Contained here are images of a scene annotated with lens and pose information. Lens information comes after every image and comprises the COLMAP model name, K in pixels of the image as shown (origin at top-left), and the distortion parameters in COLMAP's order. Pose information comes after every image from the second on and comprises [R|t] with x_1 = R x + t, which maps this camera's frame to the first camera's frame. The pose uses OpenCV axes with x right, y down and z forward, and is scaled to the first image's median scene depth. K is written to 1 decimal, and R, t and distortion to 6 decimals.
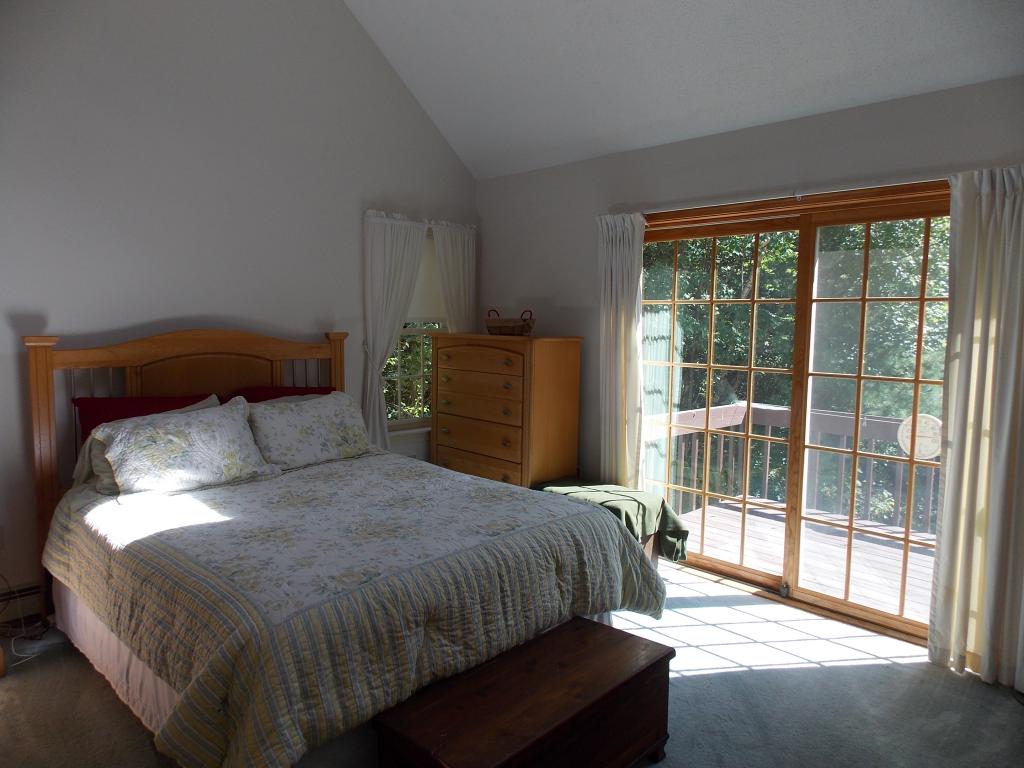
lens RADIAL K [[680.5, 0, 510.3], [0, 680.5, 377.1], [0, 0, 1]] dist [0.002902, -0.006140]
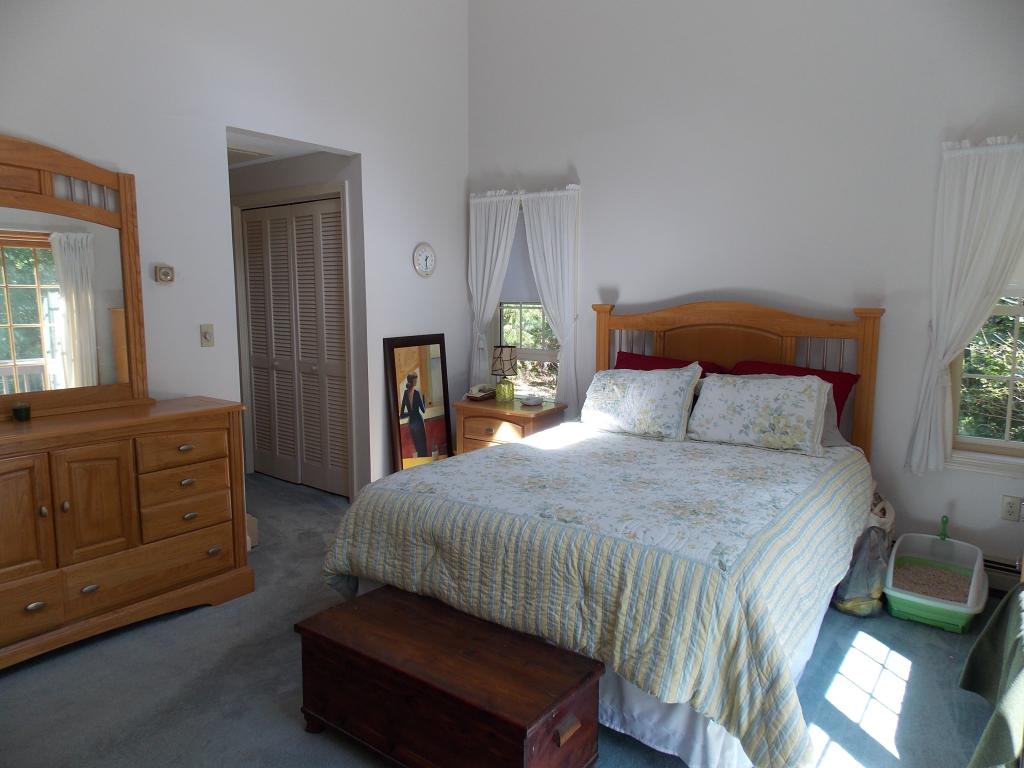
lens RADIAL K [[680.5, 0, 512.6], [0, 680.5, 375.8], [0, 0, 1]] dist [0.002902, -0.006140]
pose [[0.138582, 0.114791, -0.983676, 0.653845], [-0.089540, 0.990644, 0.102990, -0.041014], [0.986295, 0.073806, 0.147564, 0.598364]]
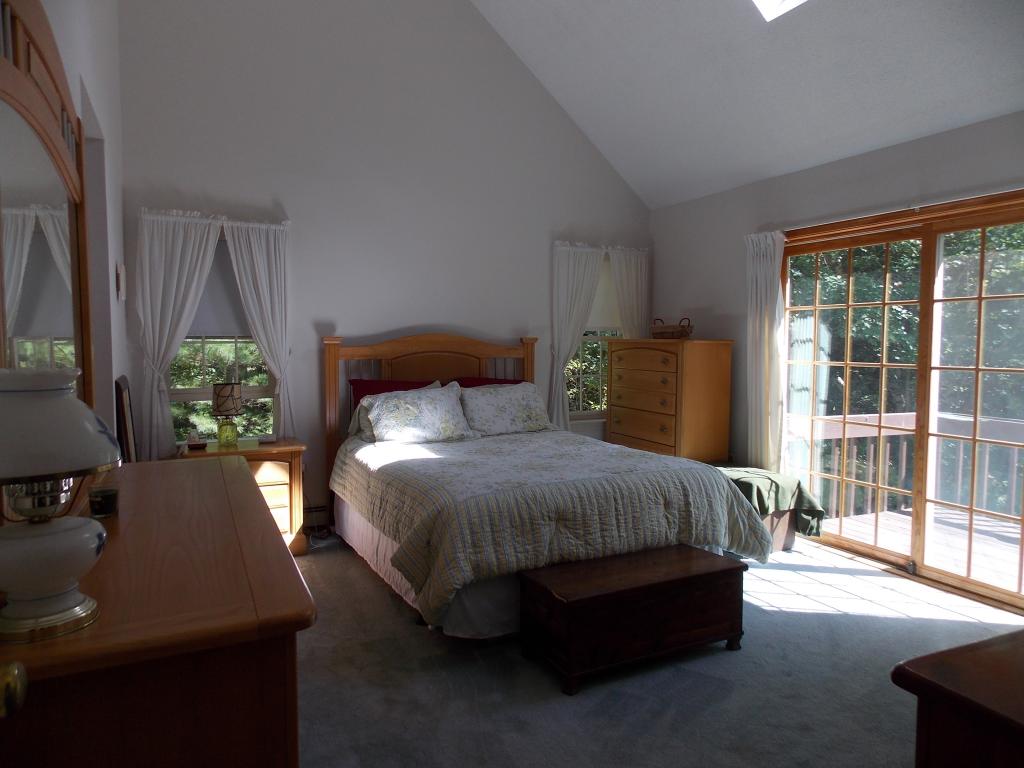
lens RADIAL K [[680.5, 0, 504.5], [0, 680.5, 380.0], [0, 0, 1]] dist [0.002902, -0.006140]
pose [[0.943555, 0.011957, -0.330999, 0.161897], [-0.022316, 0.999372, -0.027514, 0.064794], [0.330463, 0.033347, 0.943230, -0.279451]]
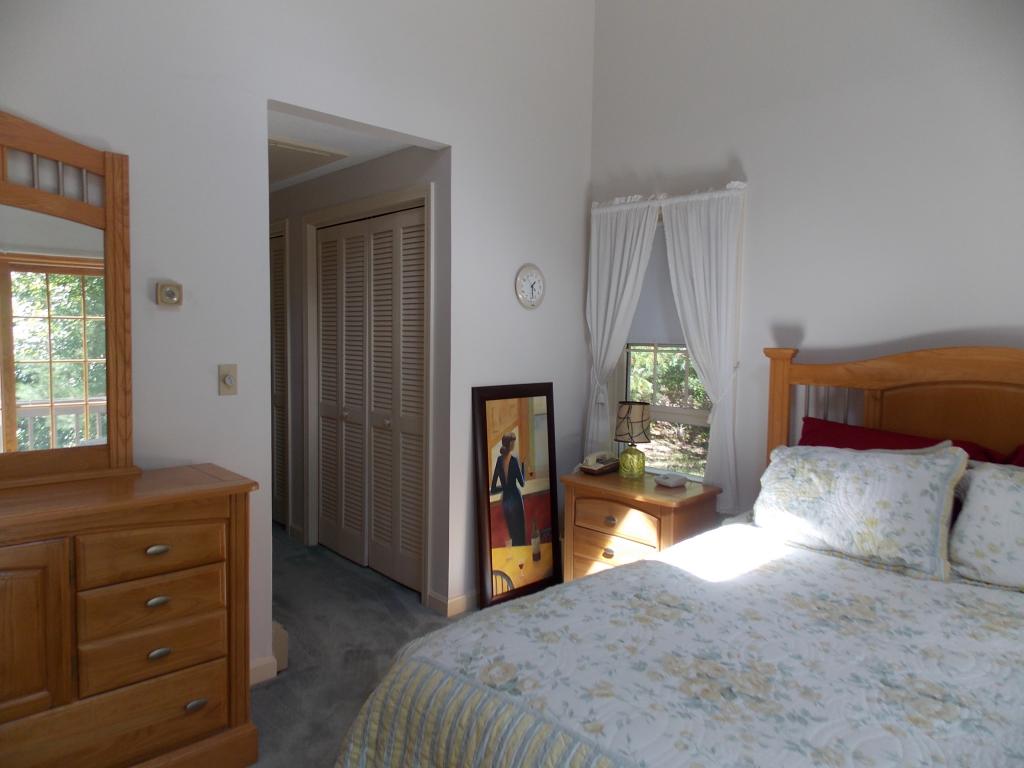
lens RADIAL K [[680.5, 0, 509.5], [0, 680.5, 374.5], [0, 0, 1]] dist [0.002902, -0.006140]
pose [[-0.029594, 0.051261, -0.998247, 0.285522], [-0.106651, 0.992821, 0.054144, -0.033138], [0.993856, 0.108067, -0.023915, 0.618324]]
